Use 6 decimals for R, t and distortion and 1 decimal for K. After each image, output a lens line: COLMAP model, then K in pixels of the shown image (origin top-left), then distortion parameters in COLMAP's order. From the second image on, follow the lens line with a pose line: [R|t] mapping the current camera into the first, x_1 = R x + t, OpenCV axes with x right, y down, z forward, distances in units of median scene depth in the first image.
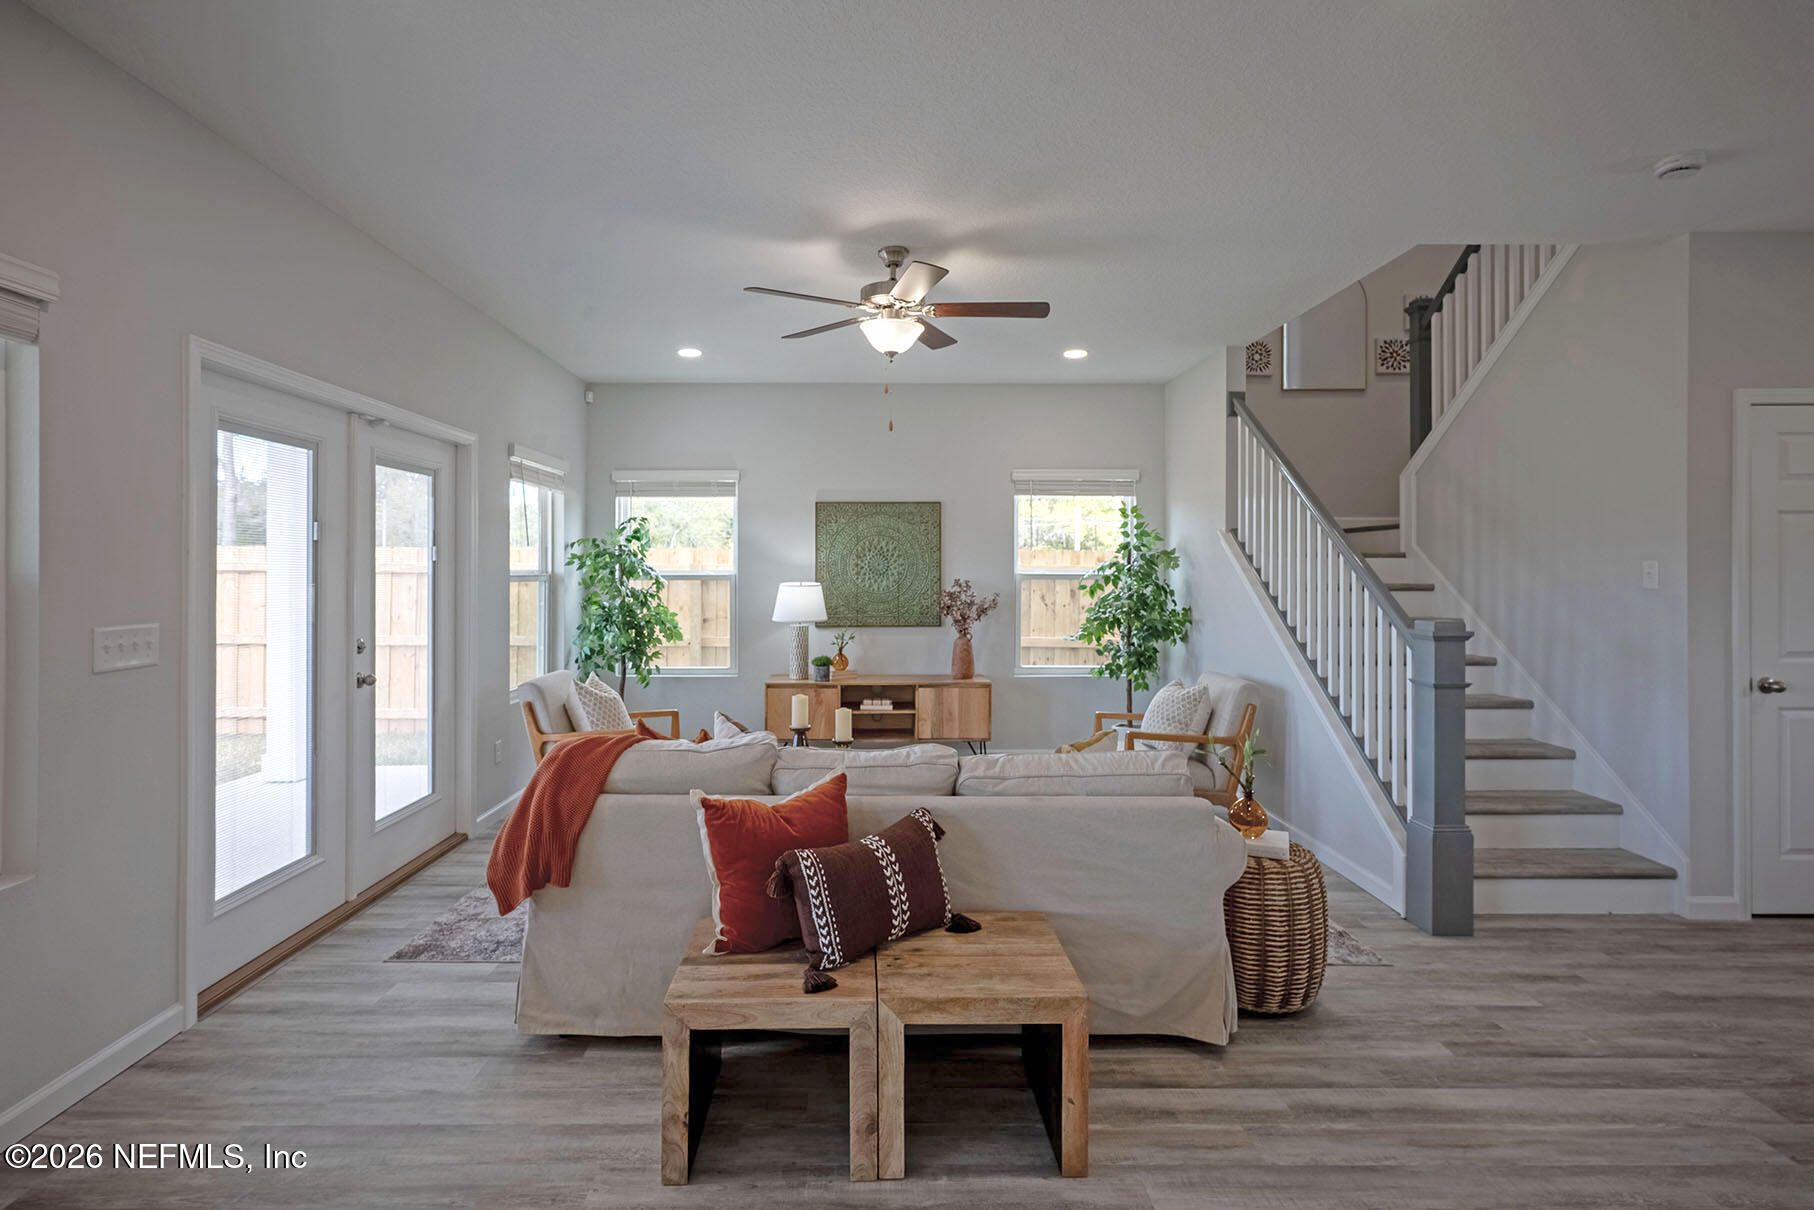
lens RADIAL K [[875.0, 0, 886.8], [0, 875.0, 577.2], [0, 0, 1]] dist [-0.000526, -0.000255]
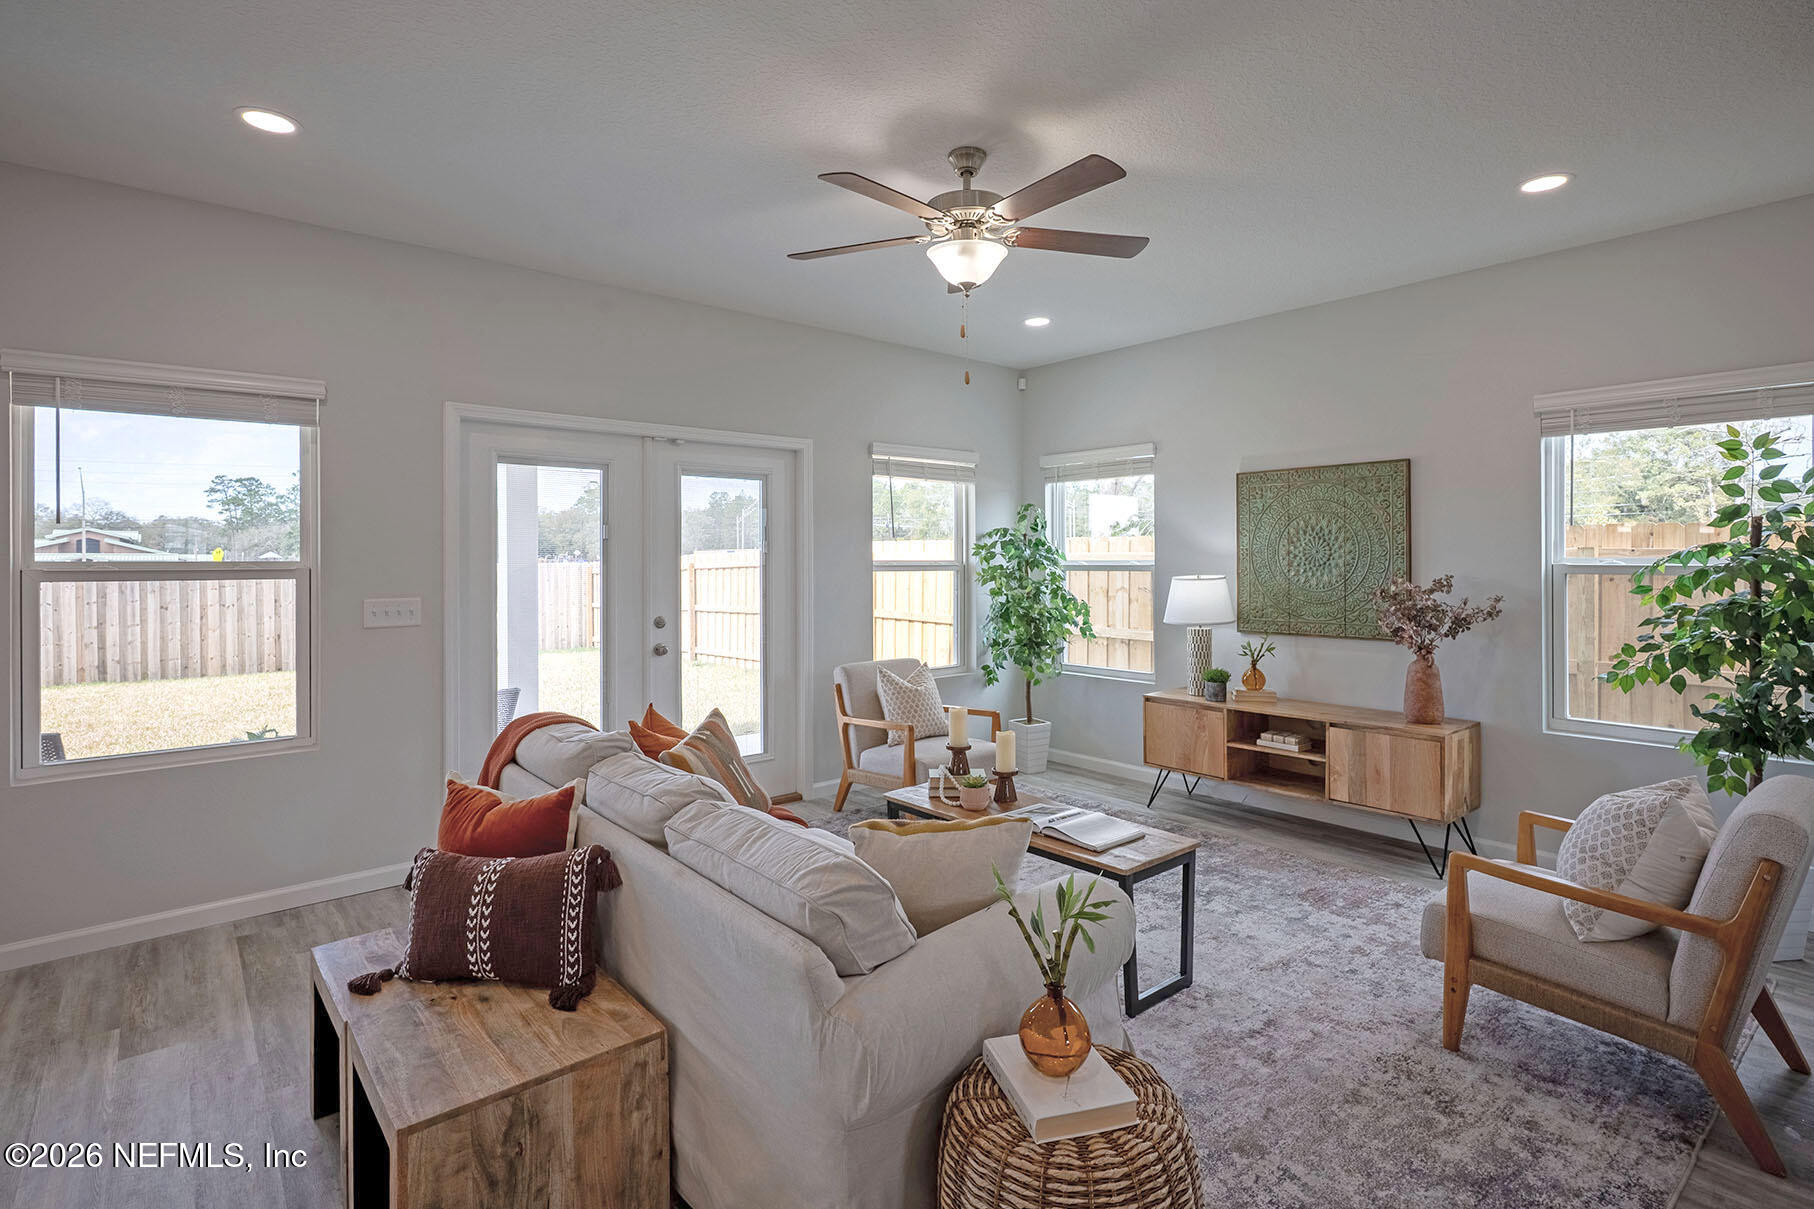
lens RADIAL K [[888.1, 0, 907.0], [0, 888.1, 560.8], [0, 0, 1]] dist [-0.000565, -0.000313]
pose [[0.645115, -0.001384, -0.764084, 0.359218], [-0.003320, 0.999984, -0.004614, -0.002744], [0.764078, 0.005514, 0.645100, 0.274620]]
